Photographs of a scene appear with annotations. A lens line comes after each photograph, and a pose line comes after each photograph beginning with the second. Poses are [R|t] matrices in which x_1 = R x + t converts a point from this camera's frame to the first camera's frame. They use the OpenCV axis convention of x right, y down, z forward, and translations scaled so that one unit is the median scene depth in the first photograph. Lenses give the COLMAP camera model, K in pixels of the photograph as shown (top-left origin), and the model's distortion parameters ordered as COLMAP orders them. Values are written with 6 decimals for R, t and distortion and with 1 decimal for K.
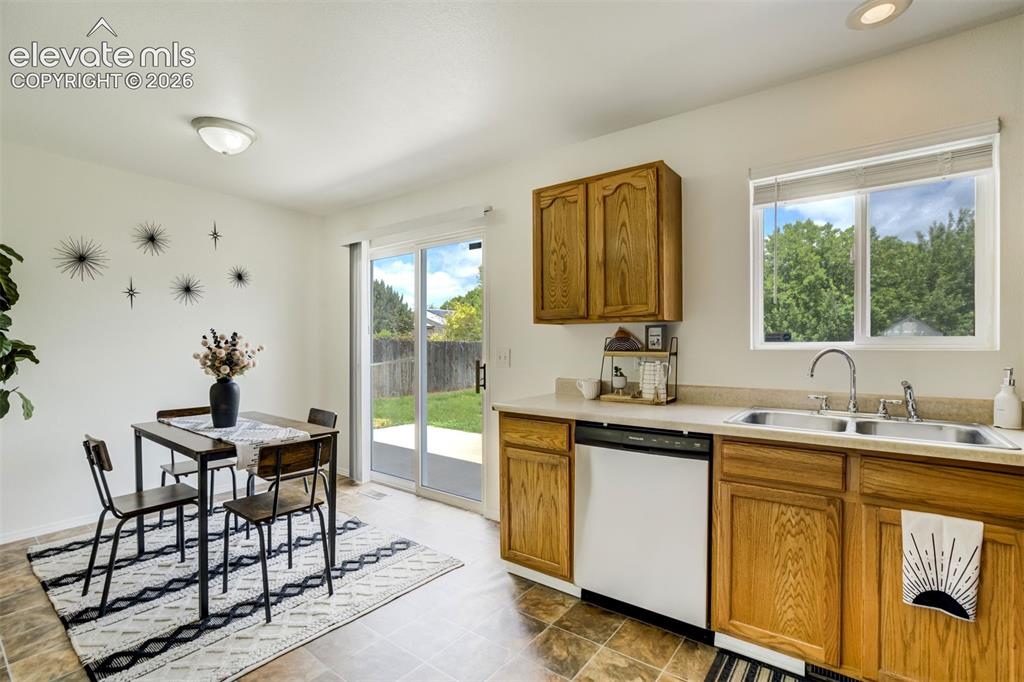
lens RADIAL K [[485.4, 0, 514.9], [0, 485.4, 341.1], [0, 0, 1]] dist [-0.025014, 0.010910]
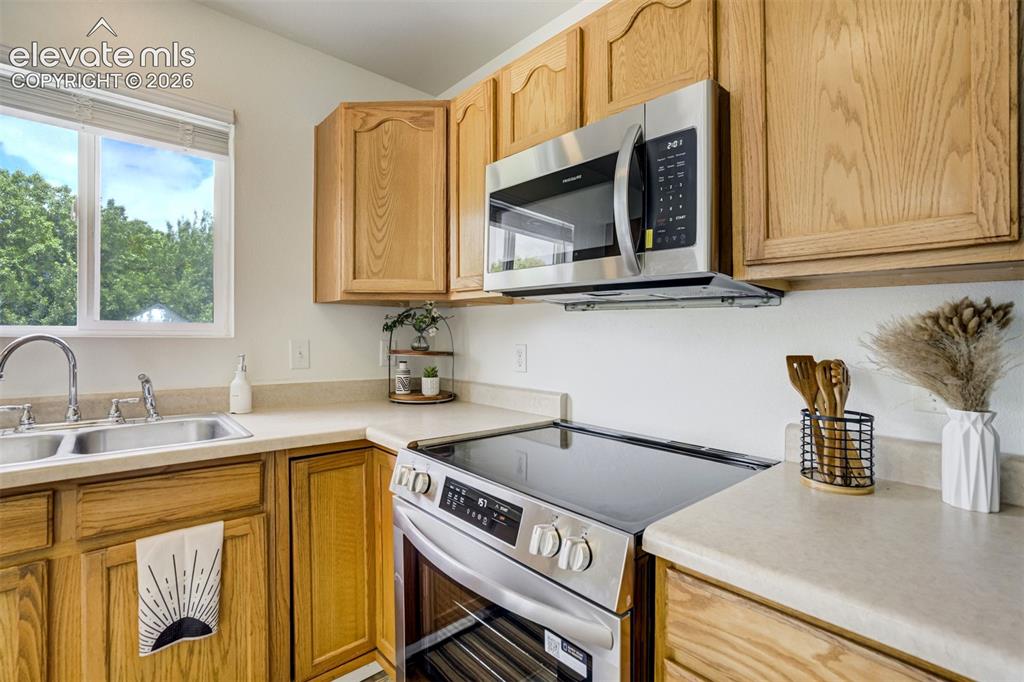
lens RADIAL K [[481.5, 0, 544.5], [0, 481.5, 333.2], [0, 0, 1]] dist [-0.054703, 0.012448]
pose [[0.188666, 0.000601, 0.982041, 0.114231], [-0.013714, 0.999904, 0.002023, 0.000802], [-0.981946, -0.013849, 0.188656, 0.123007]]
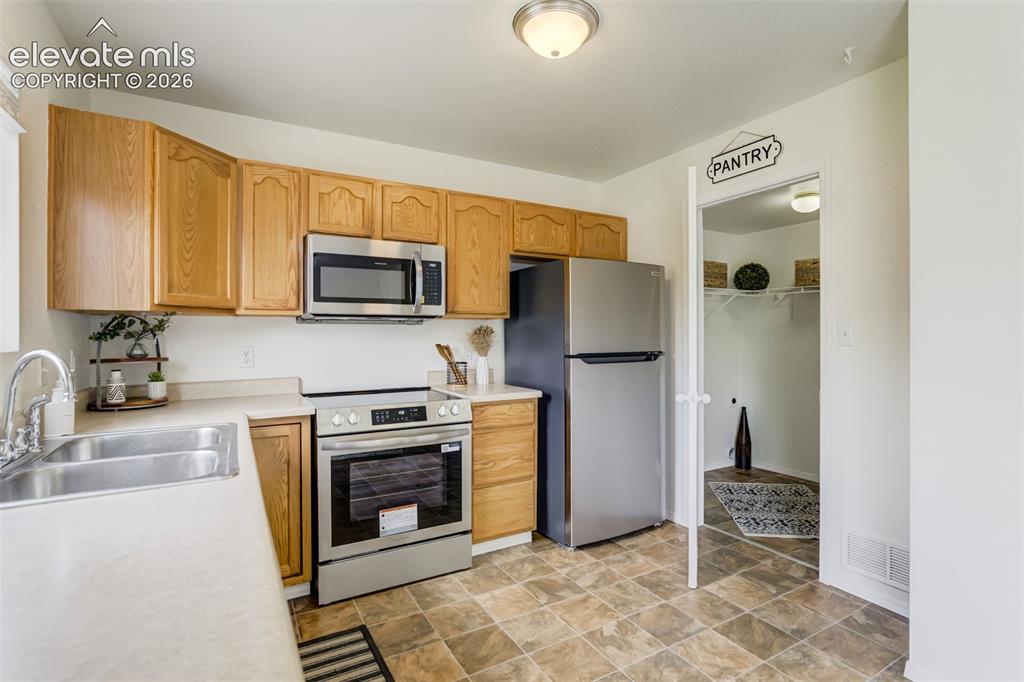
lens RADIAL K [[490.4, 0, 544.0], [0, 490.4, 334.4], [0, 0, 1]] dist [-0.020145, 0.000845]
pose [[-0.934425, 0.002689, 0.356150, -0.094354], [0.002626, 0.999996, -0.000660, -0.003702], [-0.356151, 0.000318, -0.934428, 1.039530]]
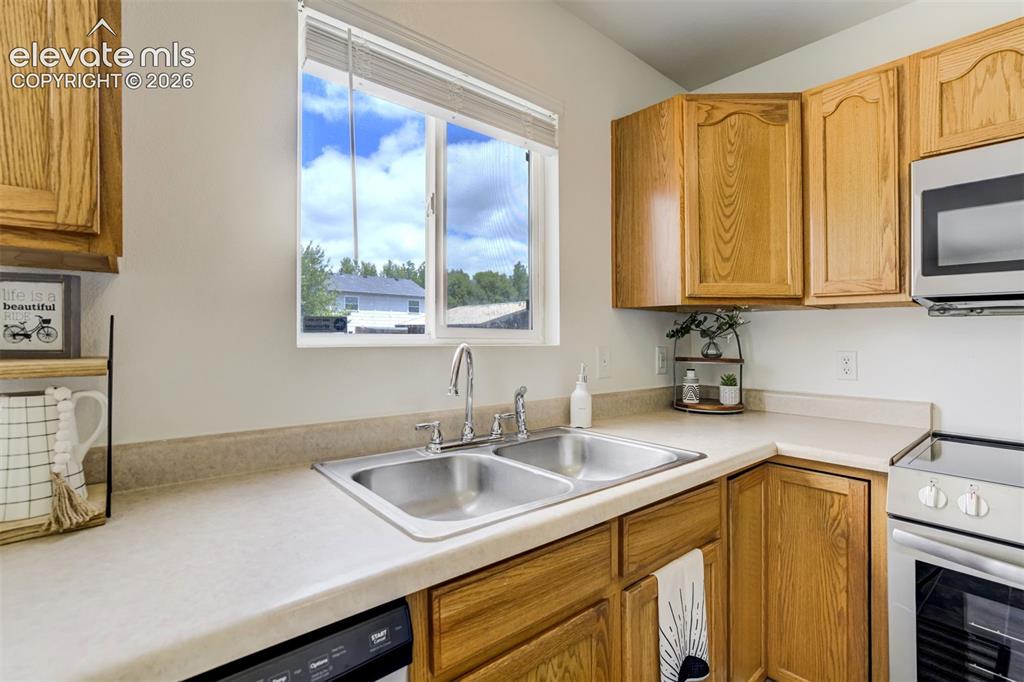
lens RADIAL K [[482.2, 0, 534.4], [0, 482.2, 331.9], [0, 0, 1]] dist [-0.003371, -0.000039]
pose [[0.195506, 0.014221, 0.980599, 0.051198], [-0.009921, 0.999872, -0.012523, 0.005545], [-0.980652, -0.007280, 0.195622, 0.622178]]
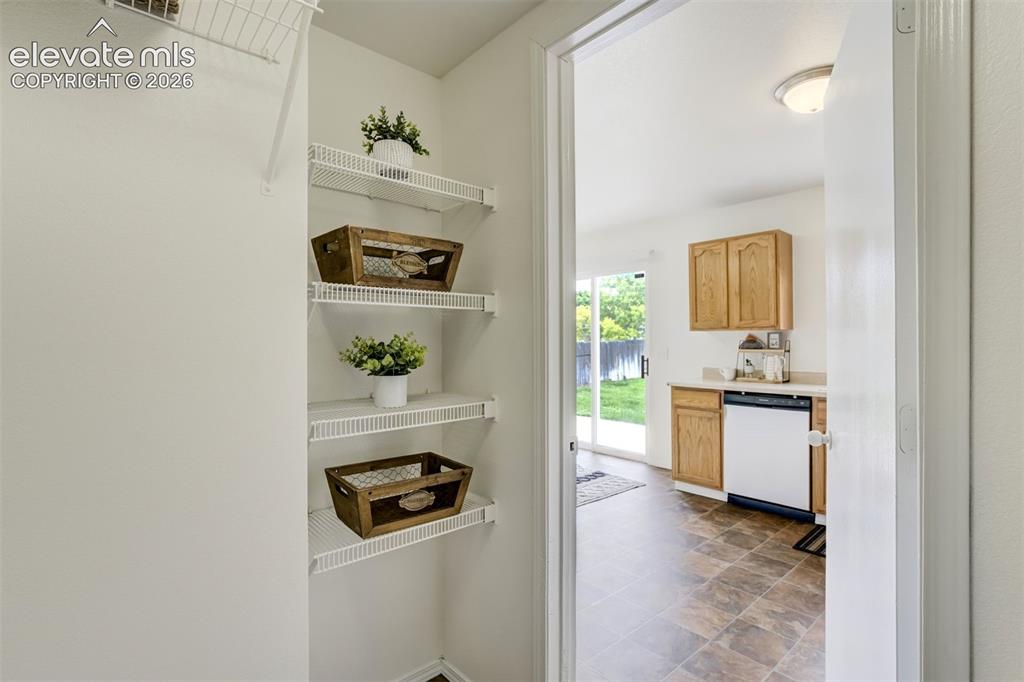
lens RADIAL K [[504.7, 0, 517.7], [0, 504.7, 333.6], [0, 0, 1]] dist [-0.020929, 0.000001]
pose [[0.984289, -0.002025, -0.176551, -0.231628], [-0.000442, 0.999903, -0.013933, -0.006283], [0.176562, 0.013792, 0.984193, -0.714804]]
